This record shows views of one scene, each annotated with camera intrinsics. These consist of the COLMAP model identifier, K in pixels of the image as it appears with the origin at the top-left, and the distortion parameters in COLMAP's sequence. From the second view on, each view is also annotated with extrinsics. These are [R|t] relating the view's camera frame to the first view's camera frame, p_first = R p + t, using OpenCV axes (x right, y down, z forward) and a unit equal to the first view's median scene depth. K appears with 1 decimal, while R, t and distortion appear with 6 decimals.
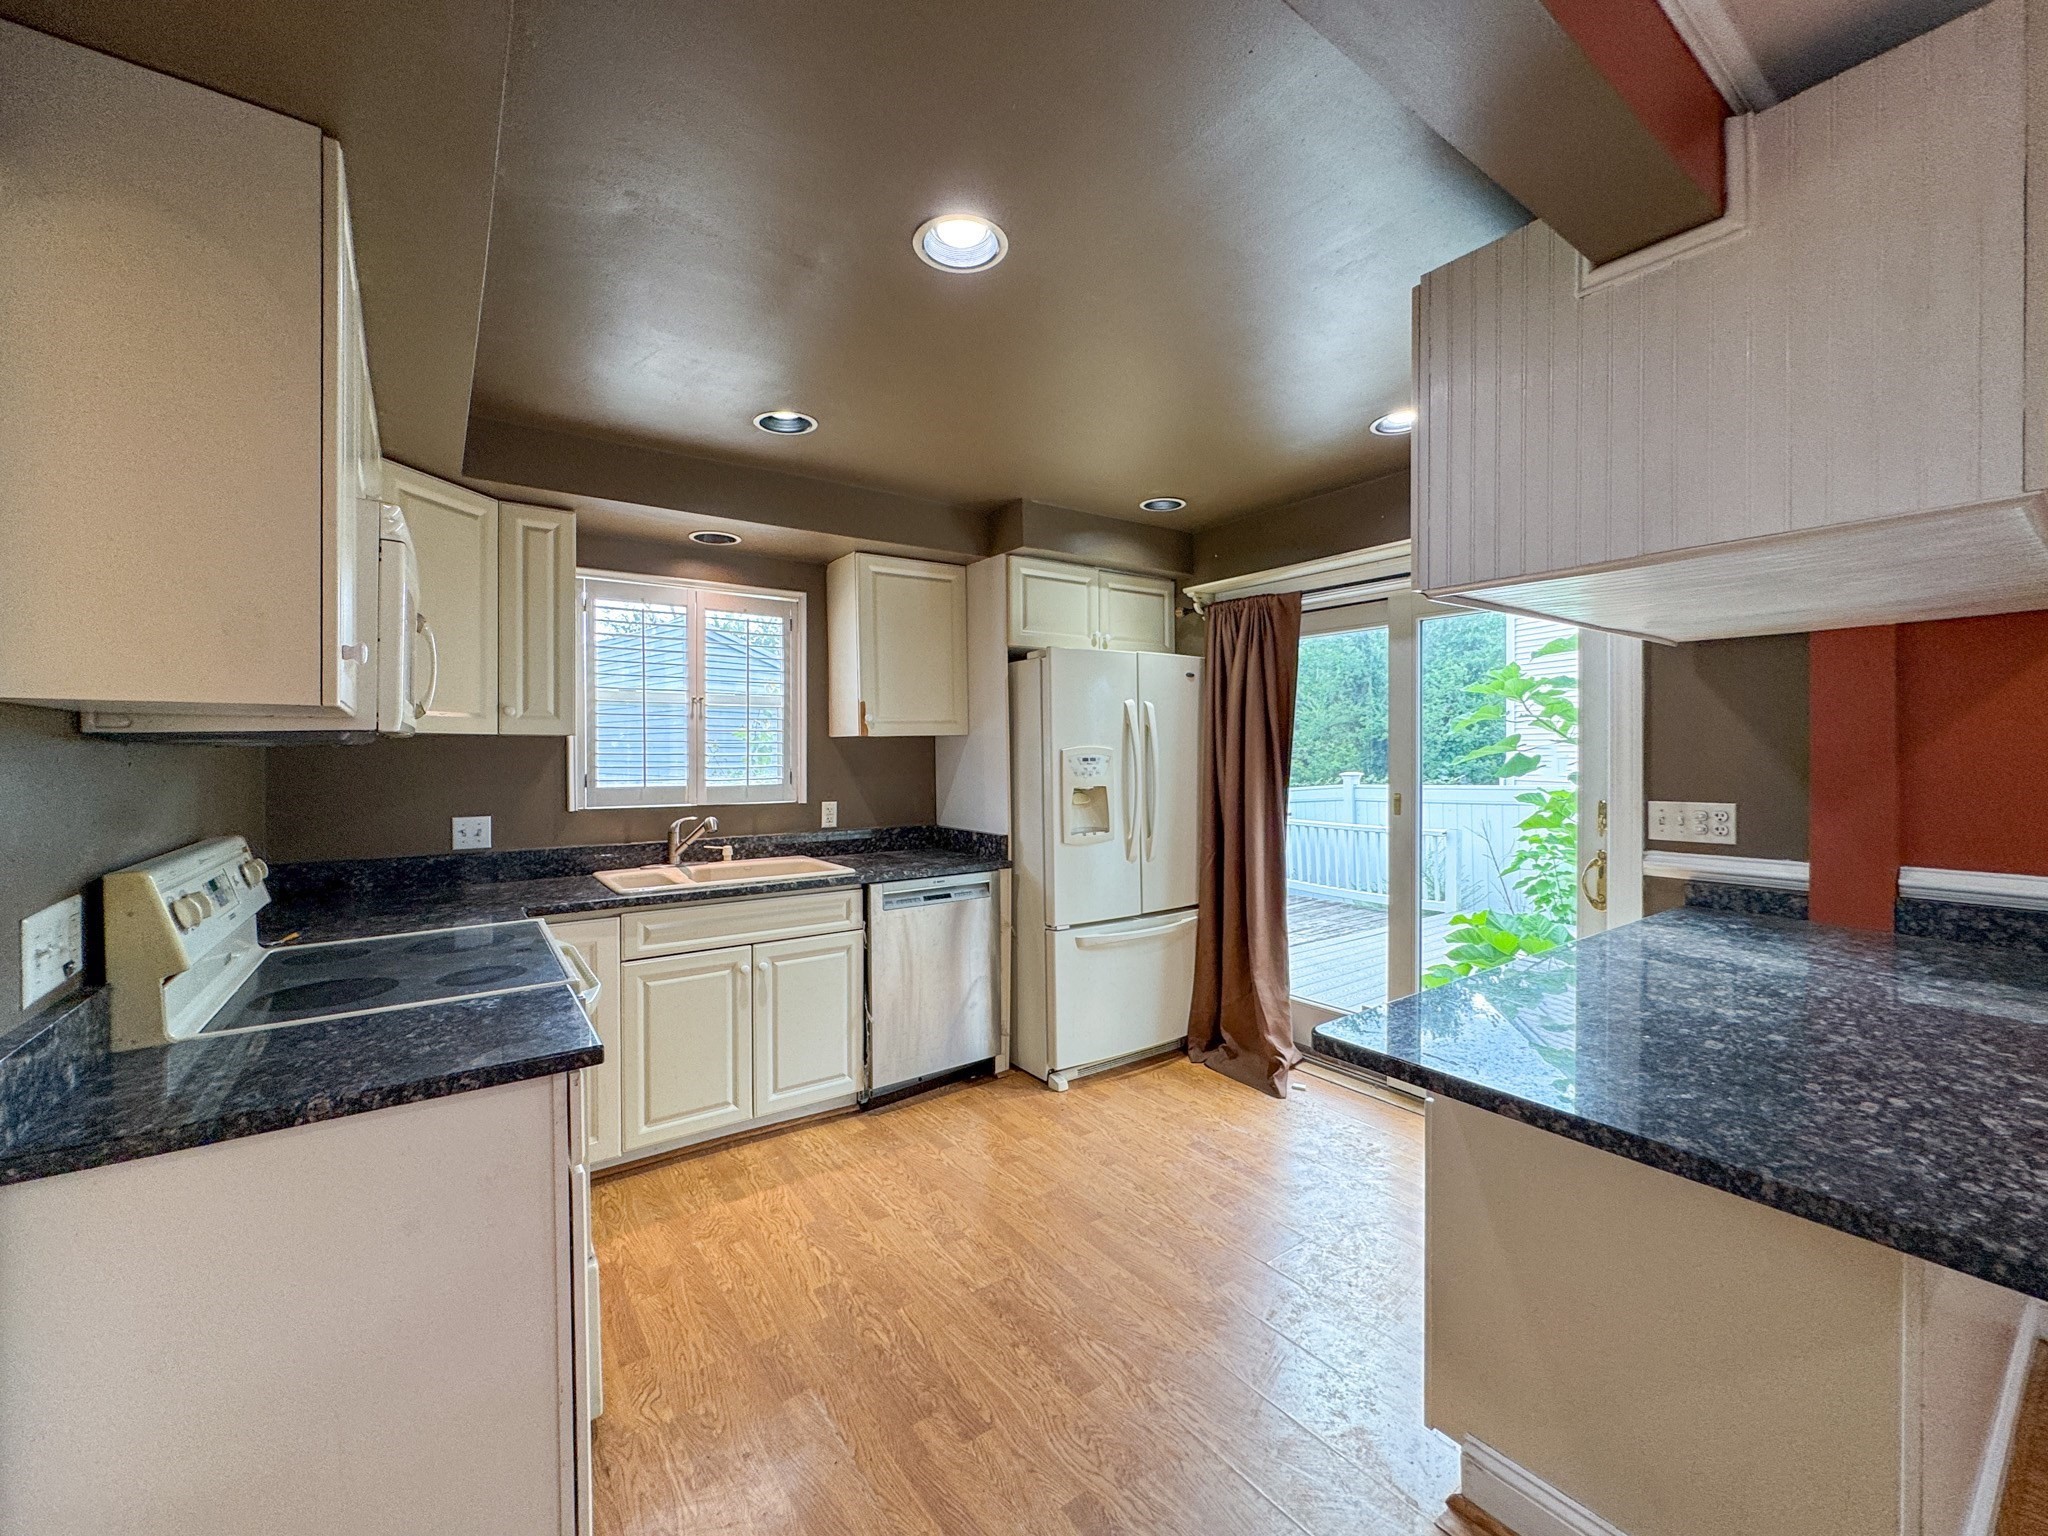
lens RADIAL K [[828.8, 0, 1040.9], [0, 828.8, 743.6], [0, 0, 1]] dist [-0.008429, 0.000784]
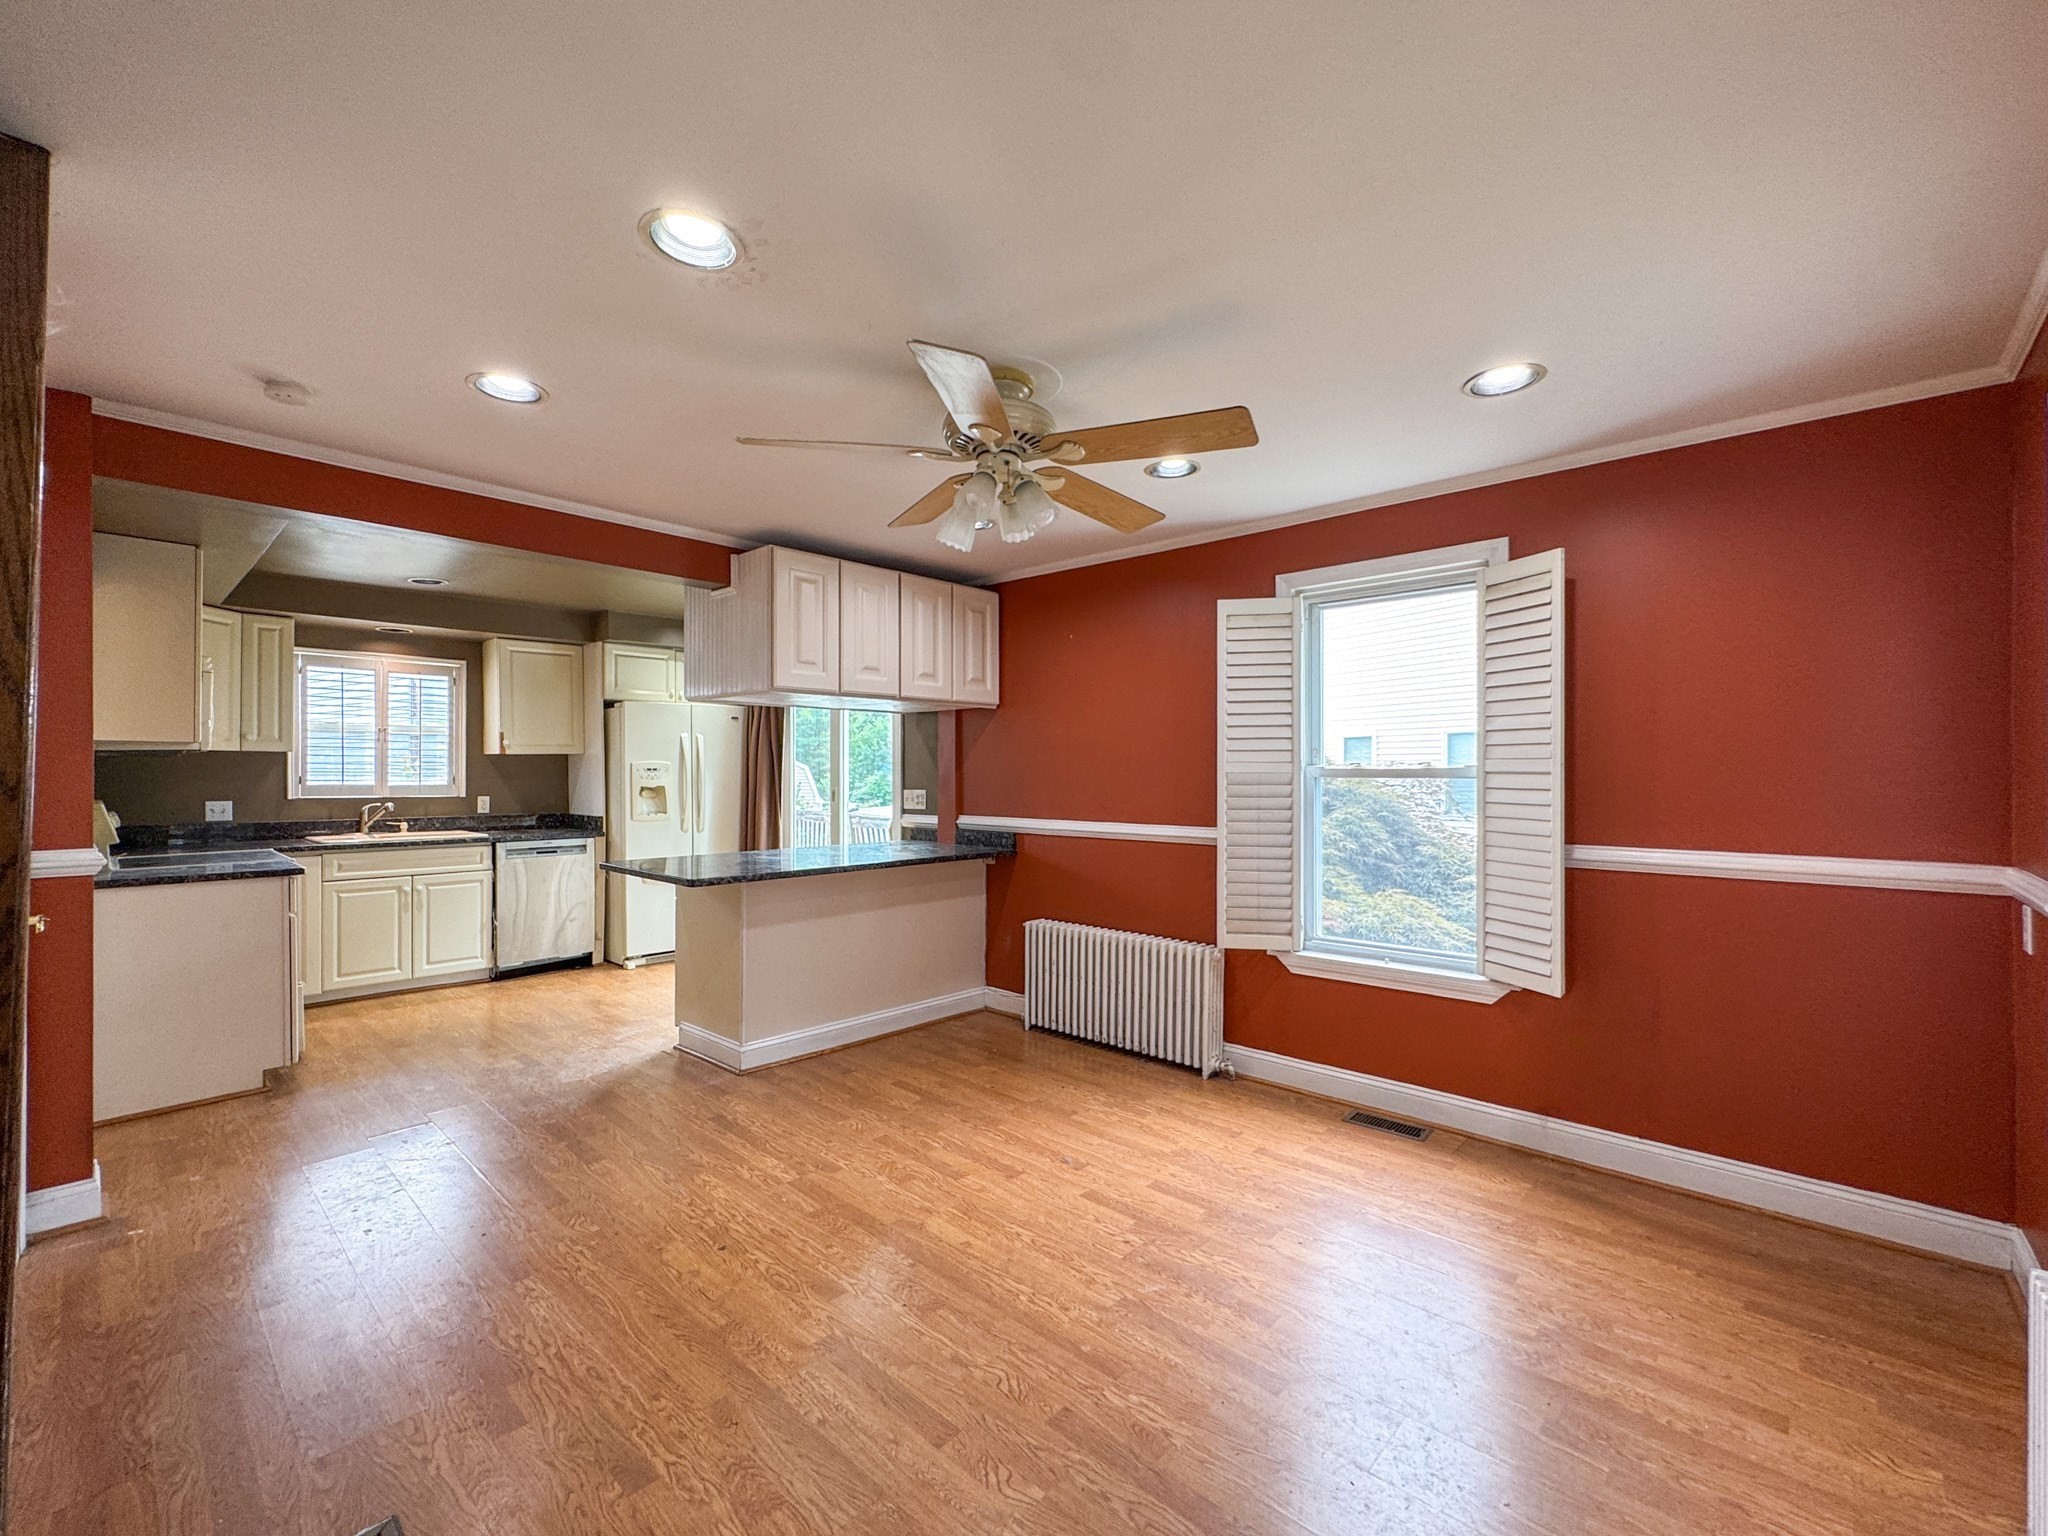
lens RADIAL K [[828.8, 0, 1027.4], [0, 828.8, 765.0], [0, 0, 1]] dist [-0.008429, 0.000784]
pose [[0.976483, 0.007887, 0.215449, 0.458986], [-0.008290, 0.999965, 0.000970, 0.002505], [-0.215434, -0.002734, 0.976515, -0.821136]]
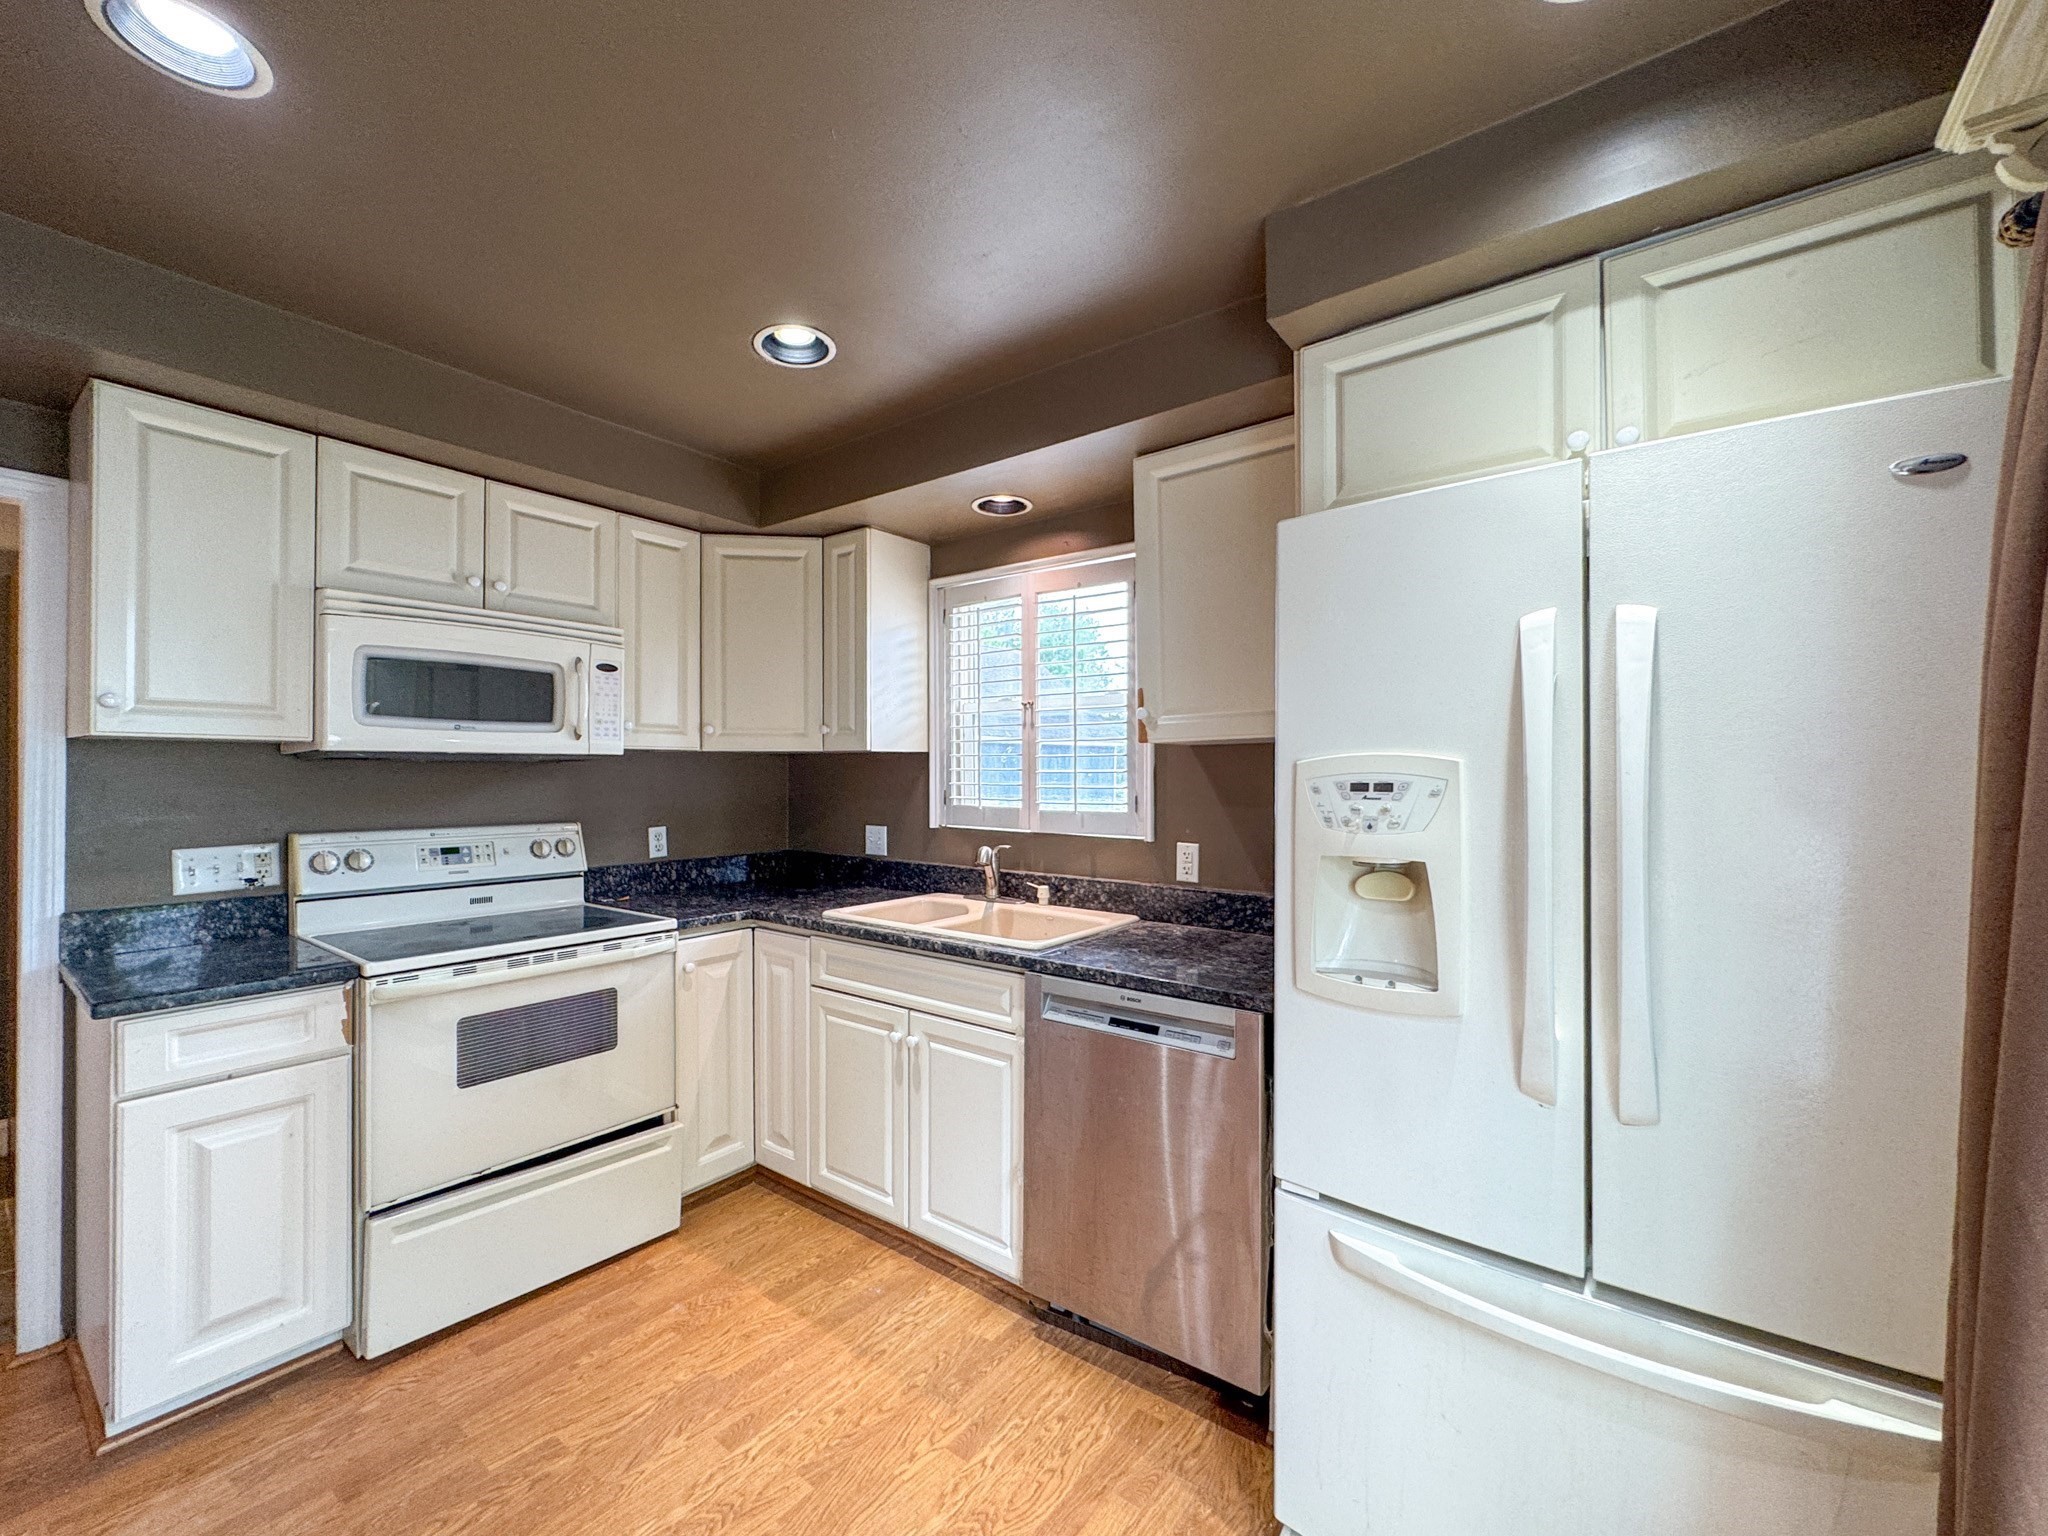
lens RADIAL K [[828.8, 0, 1024.5], [0, 828.8, 770.1], [0, 0, 1]] dist [-0.008429, 0.000784]
pose [[0.295770, 0.000674, -0.955259, 0.395140], [0.003735, 0.999991, 0.001862, 0.010624], [0.955252, -0.004118, 0.295765, 0.774893]]
